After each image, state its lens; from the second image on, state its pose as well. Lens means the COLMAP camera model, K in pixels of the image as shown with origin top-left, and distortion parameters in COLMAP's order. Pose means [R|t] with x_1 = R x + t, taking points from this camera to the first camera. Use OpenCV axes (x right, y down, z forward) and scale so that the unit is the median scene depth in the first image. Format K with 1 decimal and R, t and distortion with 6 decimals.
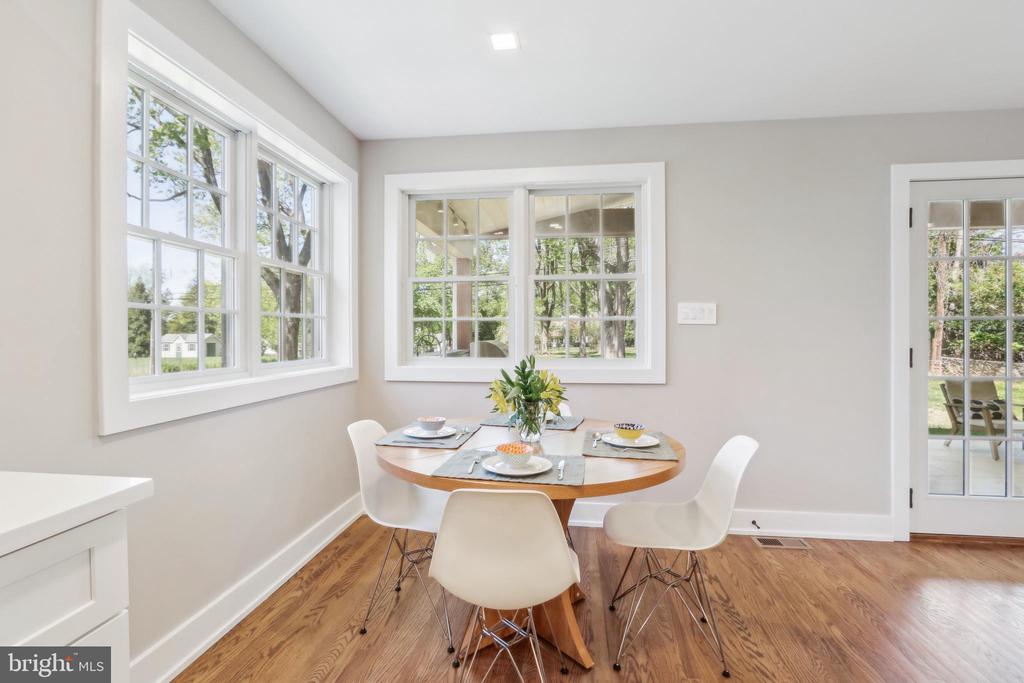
lens RADIAL K [[491.7, 0, 505.0], [0, 491.7, 339.7], [0, 0, 1]] dist [-0.012778, 0.000512]
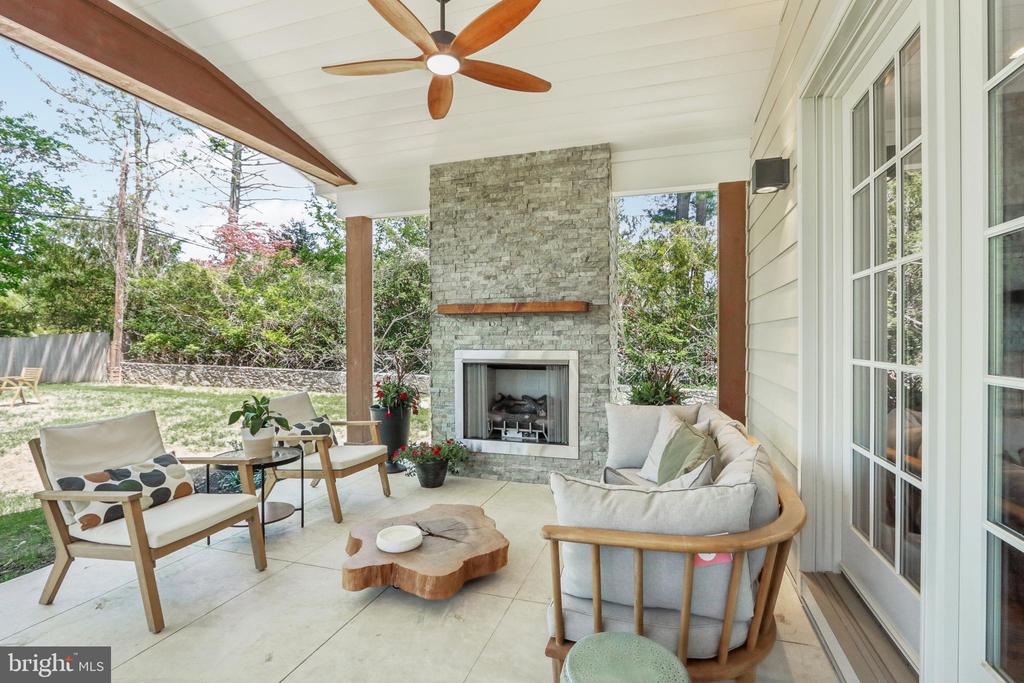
lens RADIAL K [[491.7, 0, 505.0], [0, 491.7, 339.7], [0, 0, 1]] dist [-0.012778, 0.000512]
pose [[0.191066, -0.006102, 0.981558, 0.224890], [0.018547, 0.999825, 0.002605, 0.007540], [-0.981402, 0.017708, 0.191146, 0.213403]]
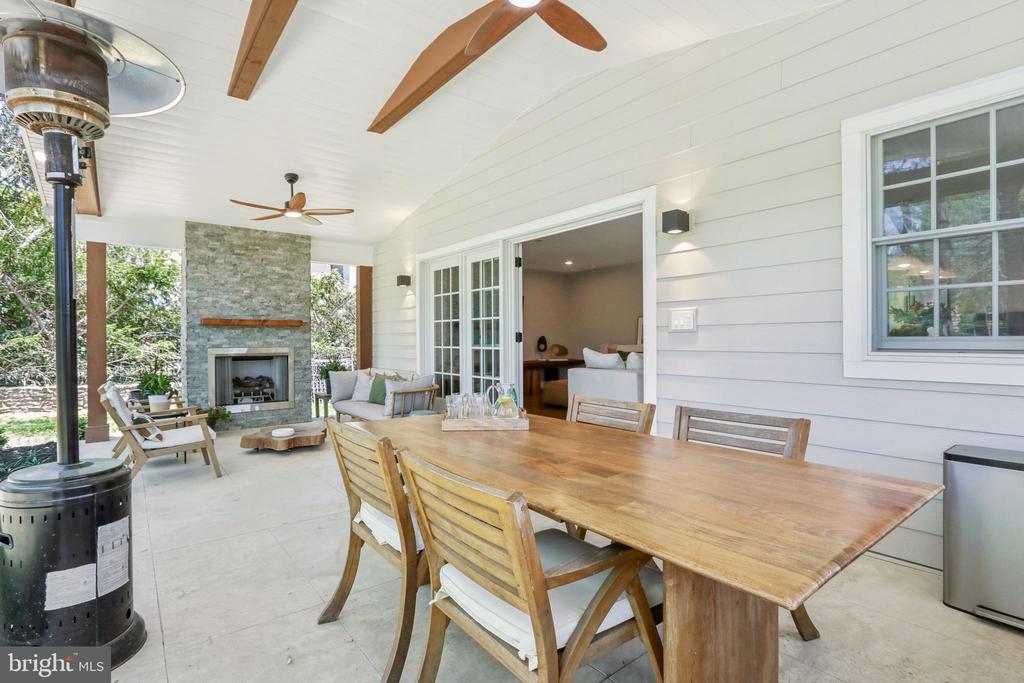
lens RADIAL K [[491.7, 0, 505.0], [0, 491.7, 339.7], [0, 0, 1]] dist [-0.012778, 0.000512]
pose [[-0.715101, -0.000165, 0.699021, 0.029291], [0.013831, 0.999801, 0.014386, 0.003740], [-0.698885, 0.019956, -0.714956, 0.406607]]
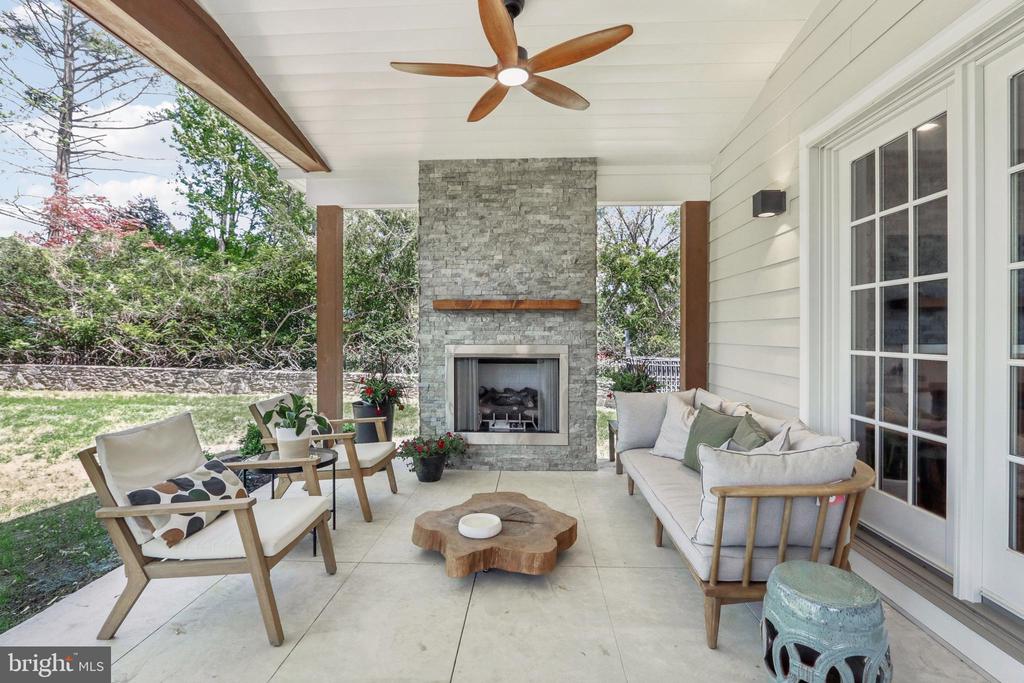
lens RADIAL K [[493.7, 0, 504.4], [0, 493.7, 334.2], [0, 0, 1]] dist [-0.014552, 0.000388]
pose [[-0.074554, -0.004216, 0.997208, 0.208360], [0.014253, 0.999884, 0.005293, 0.006435], [-0.997115, 0.014607, -0.074485, 0.278801]]
